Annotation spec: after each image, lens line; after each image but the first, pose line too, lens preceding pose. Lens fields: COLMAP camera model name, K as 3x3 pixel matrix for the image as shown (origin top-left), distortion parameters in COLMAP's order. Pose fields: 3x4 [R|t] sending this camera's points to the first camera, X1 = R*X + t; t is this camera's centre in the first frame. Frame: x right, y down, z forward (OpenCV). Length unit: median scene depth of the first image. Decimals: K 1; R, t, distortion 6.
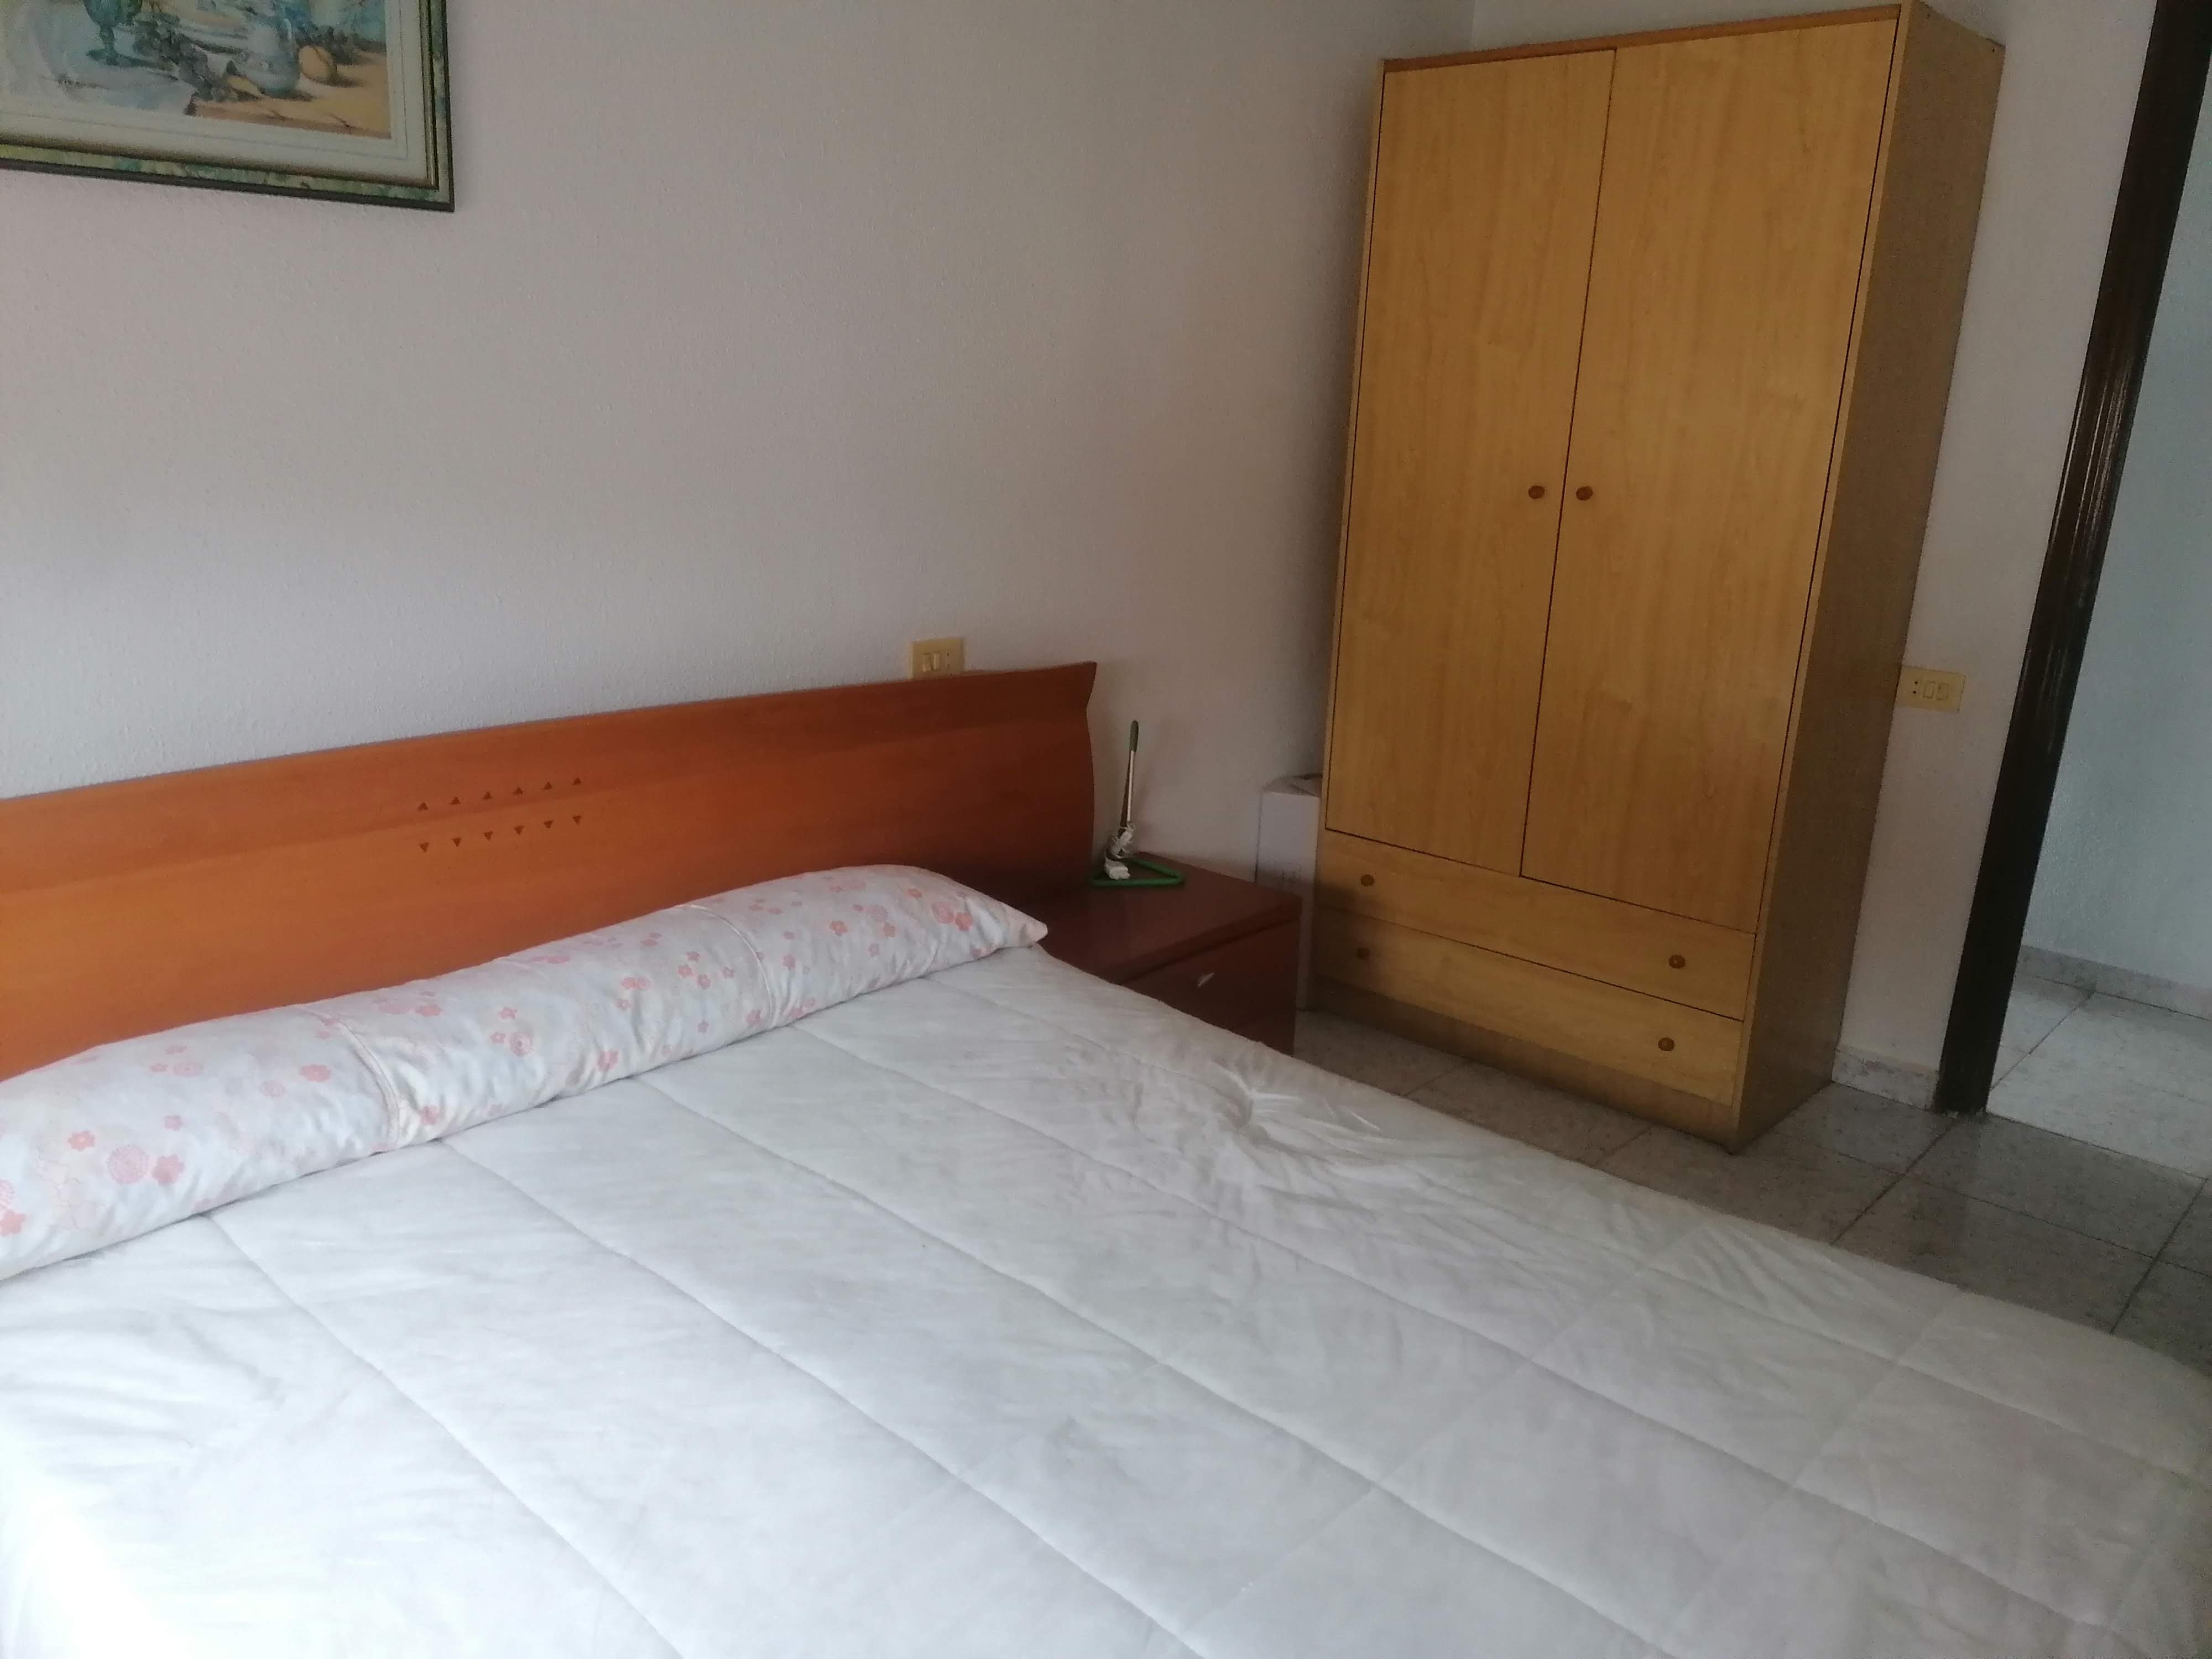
lens RADIAL K [[1668.1, 0, 1106.0], [0, 1668.1, 829.5], [0, 0, 1]] dist [0.110913, -0.139063]
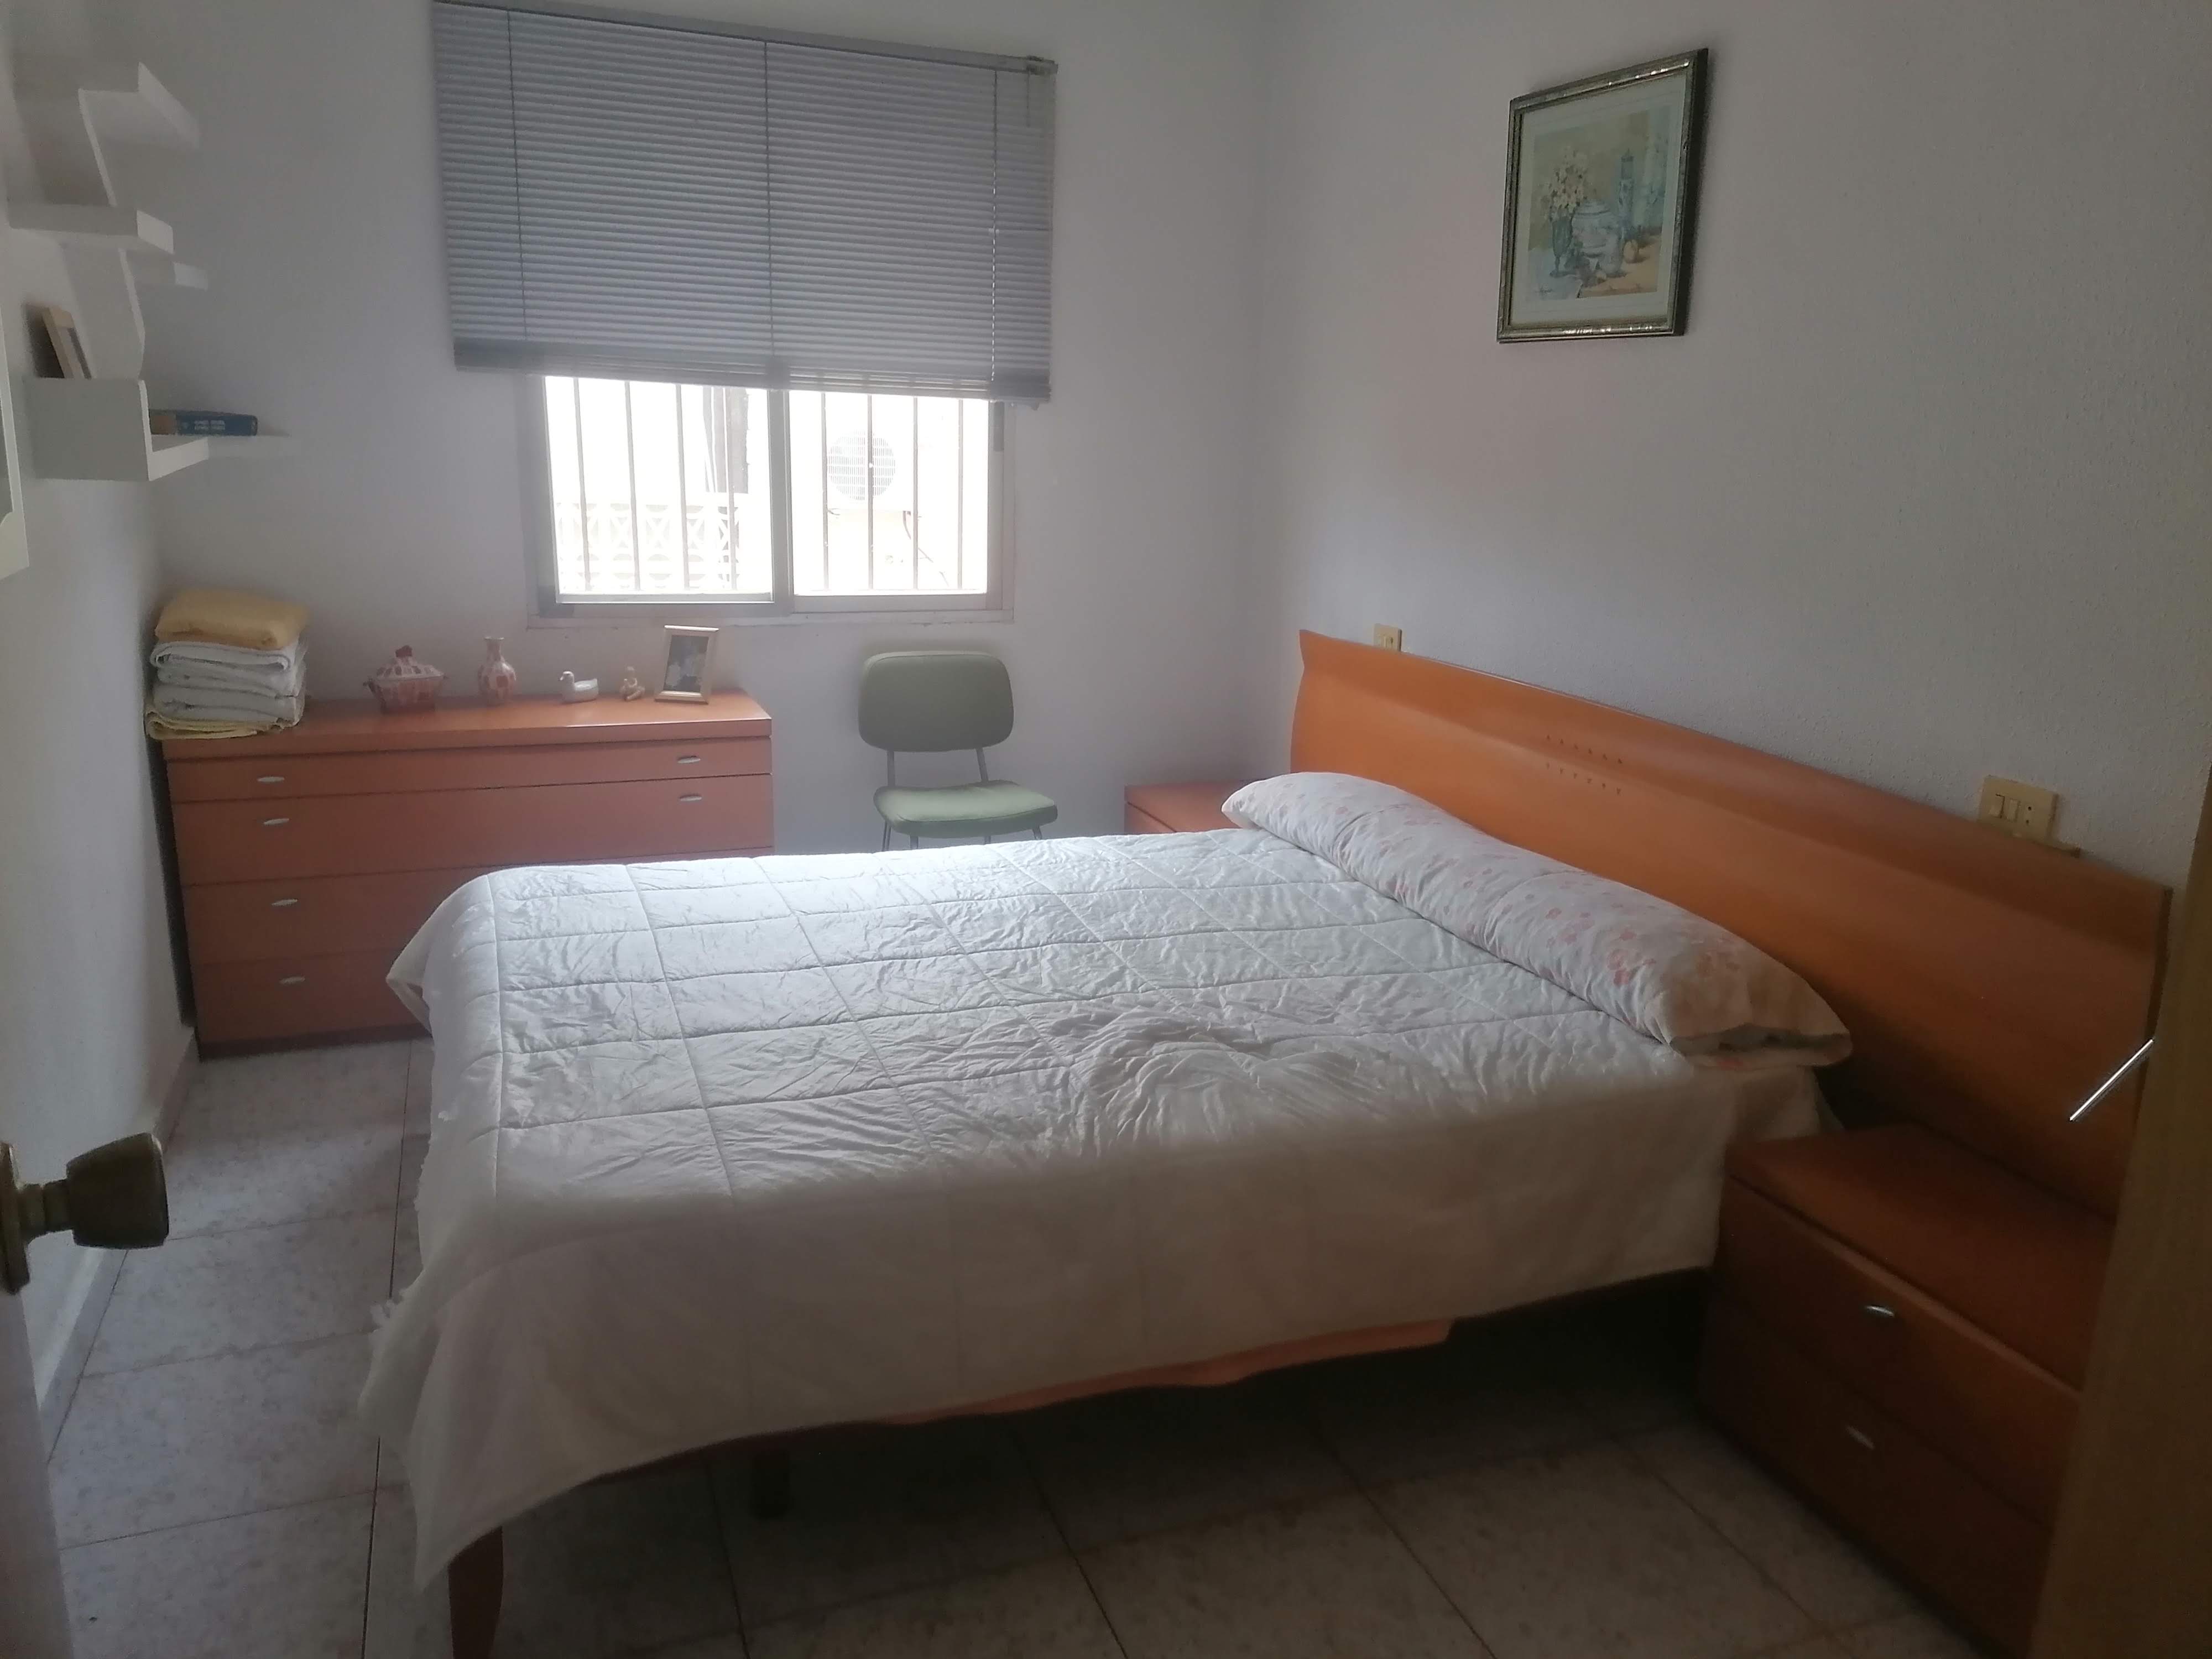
lens RADIAL K [[1668.1, 0, 1106.0], [0, 1668.1, 829.5], [0, 0, 1]] dist [0.110913, -0.139063]
pose [[-0.473894, 0.156419, -0.866578, 1.181947], [-0.288669, 0.902122, 0.320696, -0.332588], [0.831922, 0.402130, -0.382357, 1.405792]]
